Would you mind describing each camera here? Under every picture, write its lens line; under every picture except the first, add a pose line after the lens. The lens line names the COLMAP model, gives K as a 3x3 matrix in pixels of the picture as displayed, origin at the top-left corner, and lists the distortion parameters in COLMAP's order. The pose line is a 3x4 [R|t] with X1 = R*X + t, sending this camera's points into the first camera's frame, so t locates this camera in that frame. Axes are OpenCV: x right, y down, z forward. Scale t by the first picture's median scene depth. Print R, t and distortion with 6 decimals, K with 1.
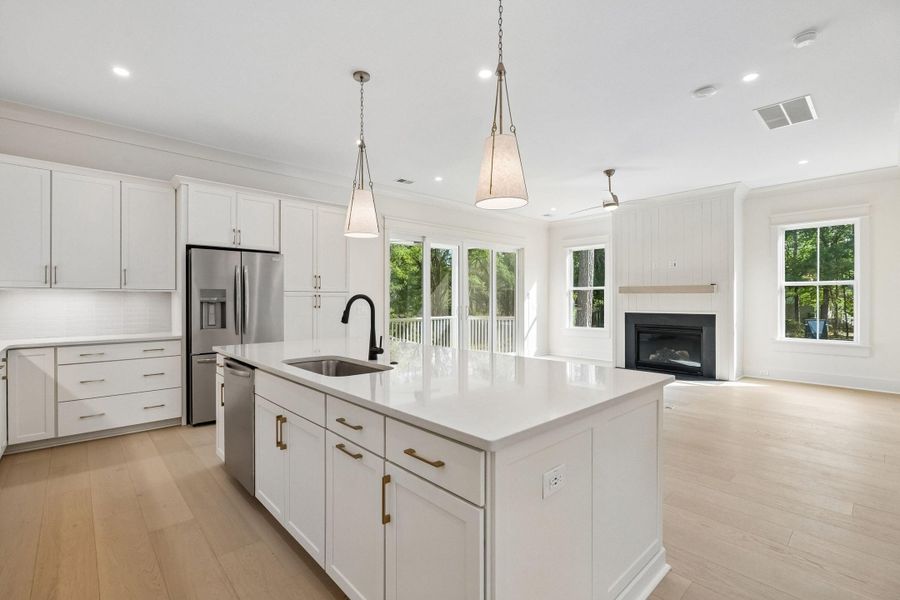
lens RADIAL K [[409.6, 0, 438.3], [0, 409.6, 300.8], [0, 0, 1]] dist [0.002951, 0.000536]
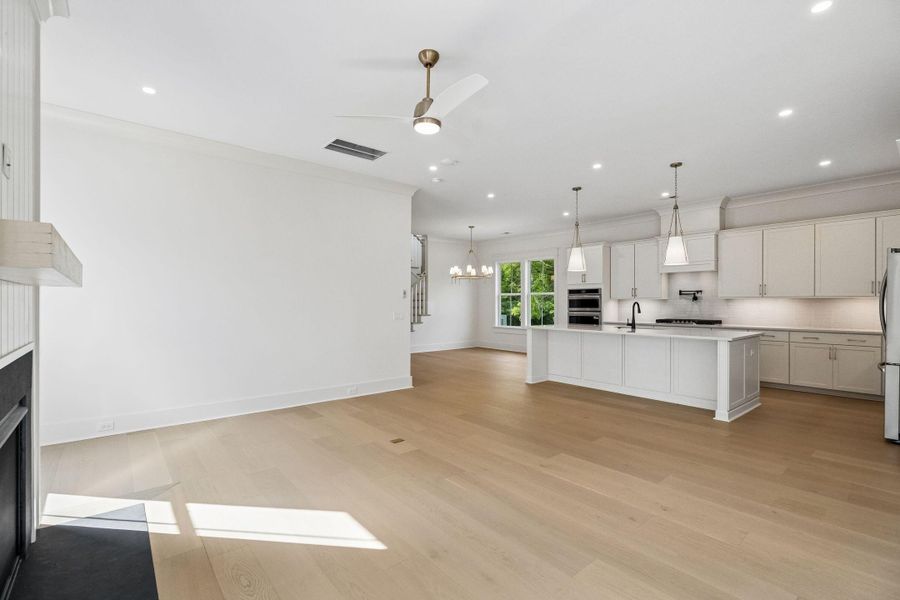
lens RADIAL K [[404.3, 0, 444.8], [0, 404.3, 303.7], [0, 0, 1]] dist [-0.002336, 0.000393]
pose [[-0.999278, -0.003612, 0.037810, 0.500903], [-0.003496, 0.999989, 0.003133, -0.002065], [-0.037821, 0.002998, -0.999280, 2.005980]]
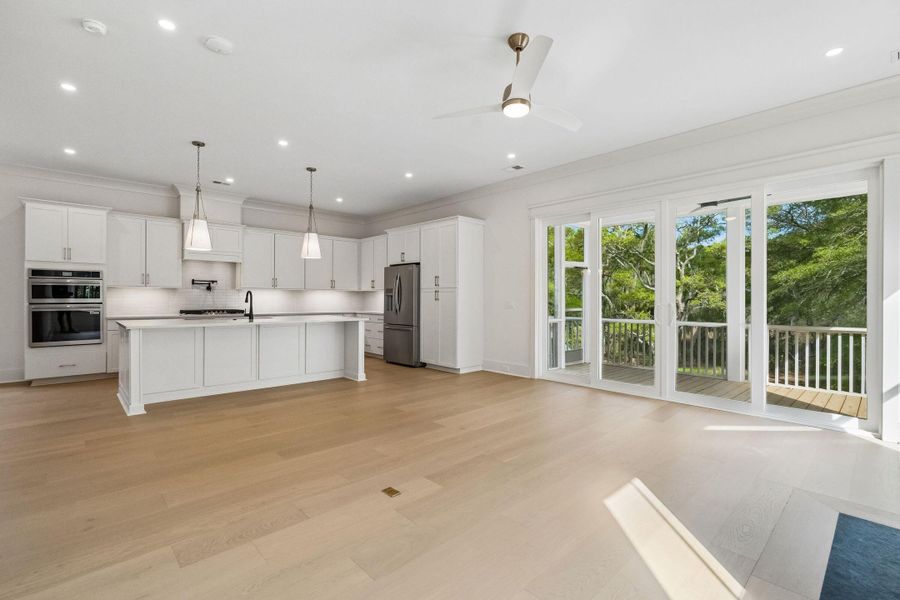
lens RADIAL K [[409.6, 0, 438.3], [0, 409.6, 300.8], [0, 0, 1]] dist [0.002951, 0.000536]
pose [[0.010815, 0.004533, -0.999931, 1.247516], [-0.007086, 0.999965, 0.004457, 0.015407], [0.999916, 0.007038, 0.010847, 1.182501]]
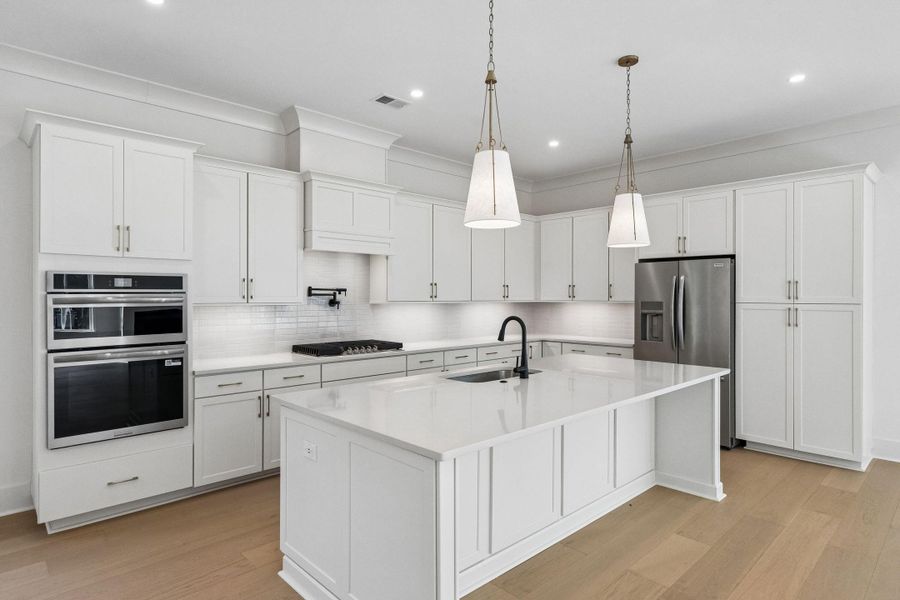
lens RADIAL K [[496.9, 0, 443.3], [0, 496.9, 298.1], [0, 0, 1]] dist [0.005660, 0.002528]
pose [[0.026702, 0.002395, -0.999641, 0.654735], [-0.003337, 0.999992, 0.002307, -0.037698], [0.999638, 0.003274, 0.026710, 0.447095]]
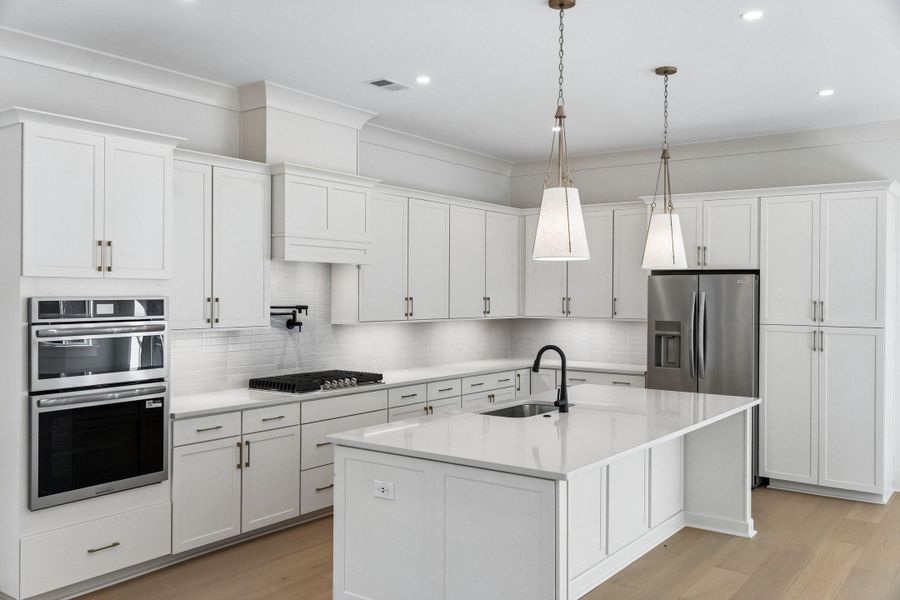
lens RADIAL K [[776.0, 0, 450.0], [0, 776.0, 300.0], [0, 0, 1]] dist [0.030818, -0.006144]
pose [[0.214443, 0.007913, -0.976704, 0.939343], [-0.008366, 0.999945, 0.006265, -0.078572], [0.976701, 0.006828, 0.214497, 0.197824]]
